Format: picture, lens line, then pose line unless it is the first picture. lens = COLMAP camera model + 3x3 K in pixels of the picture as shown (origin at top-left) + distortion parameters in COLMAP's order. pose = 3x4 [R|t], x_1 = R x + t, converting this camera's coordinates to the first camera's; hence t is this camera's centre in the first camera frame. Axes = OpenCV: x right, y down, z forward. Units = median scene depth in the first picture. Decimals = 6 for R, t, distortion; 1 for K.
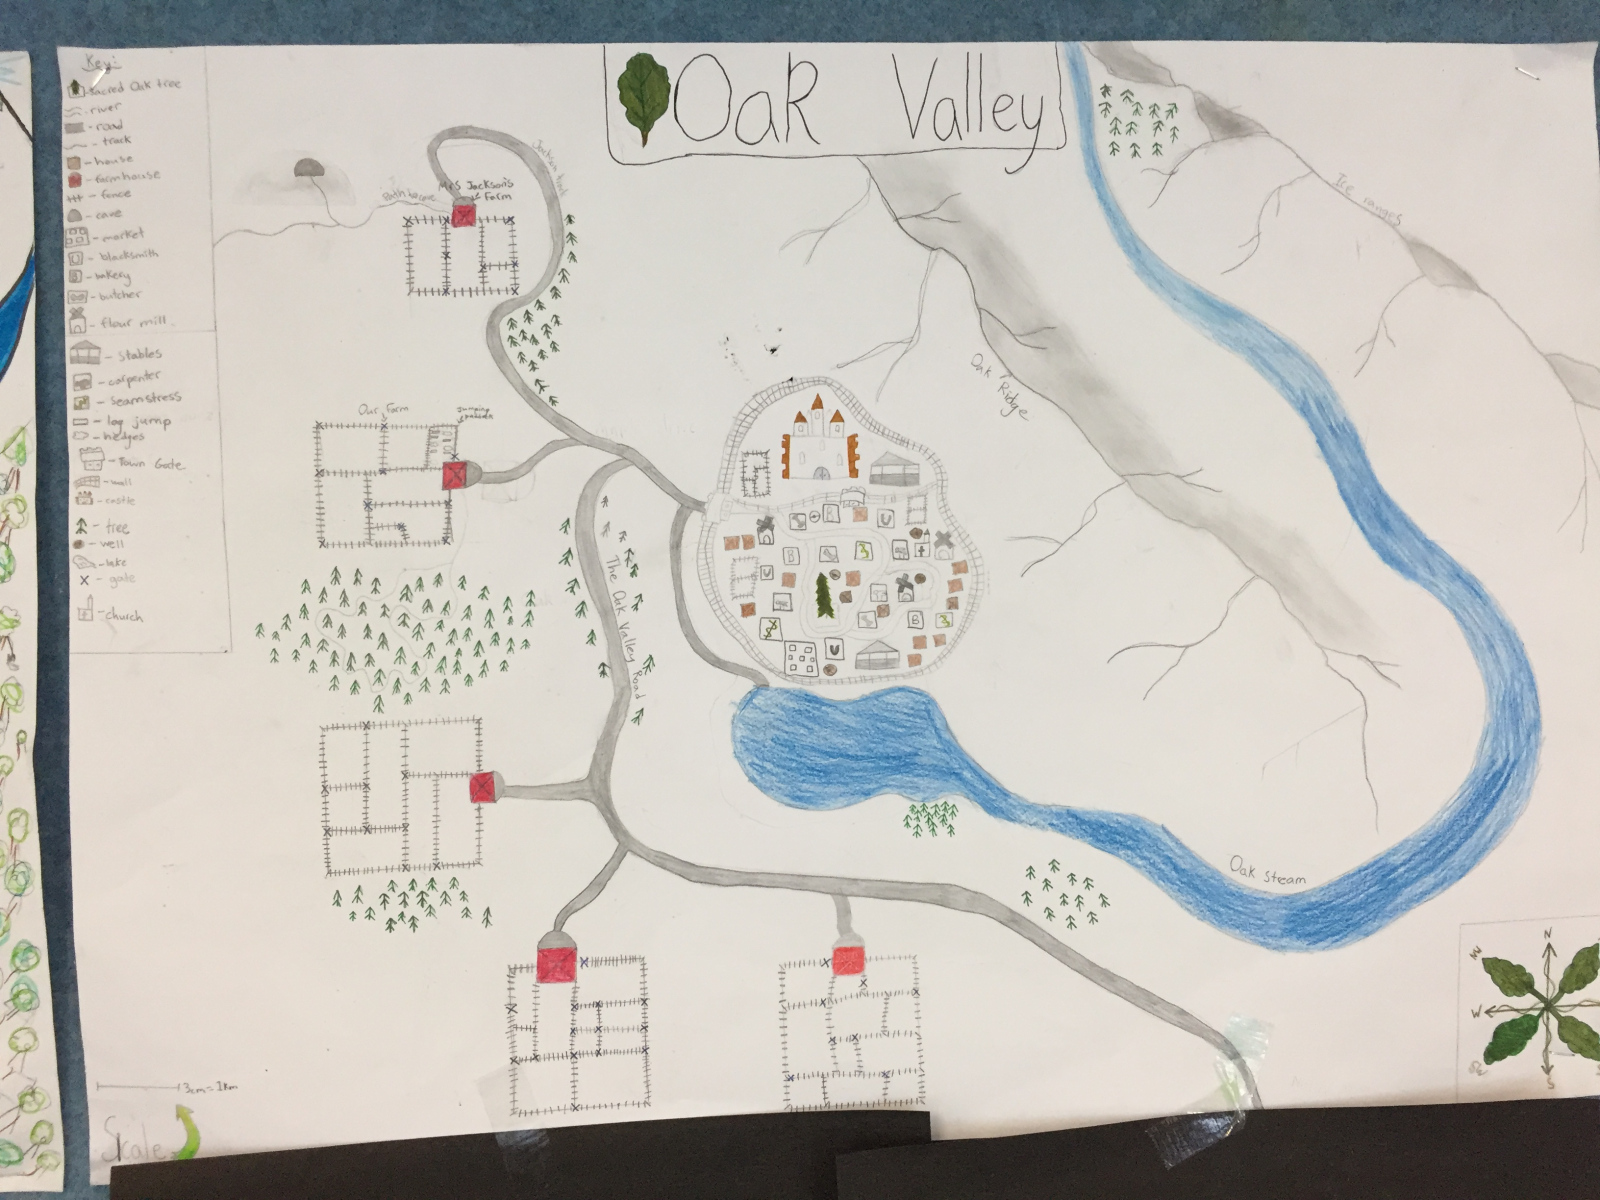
lens RADIAL K [[1355.0, 0, 800.1], [0, 1355.0, 597.3], [0, 0, 1]] dist [0.007452, -0.006396]
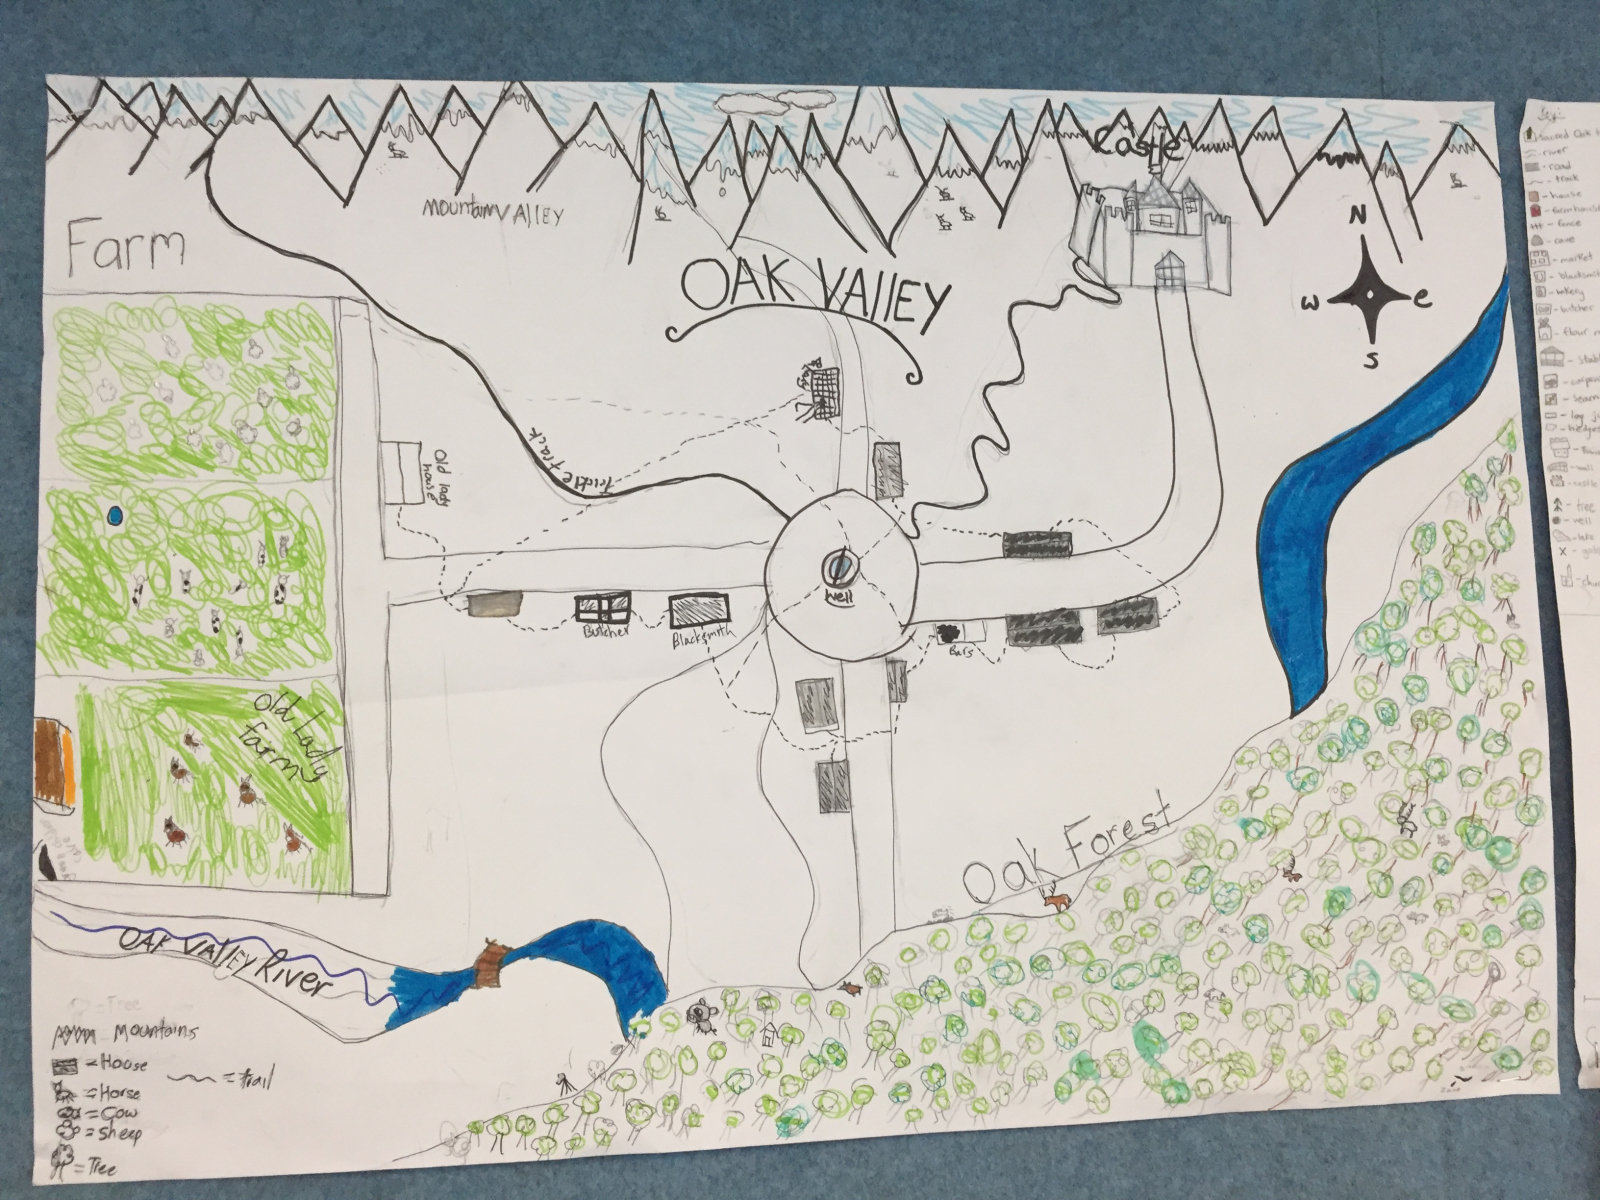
lens RADIAL K [[1355.0, 0, 800.1], [0, 1355.0, 602.5], [0, 0, 1]] dist [0.007452, -0.006396]
pose [[0.999072, 0.011769, 0.041426, -1.215550], [-0.009148, 0.997977, -0.062908, 0.108516], [-0.042083, 0.062471, 0.997159, -0.116586]]
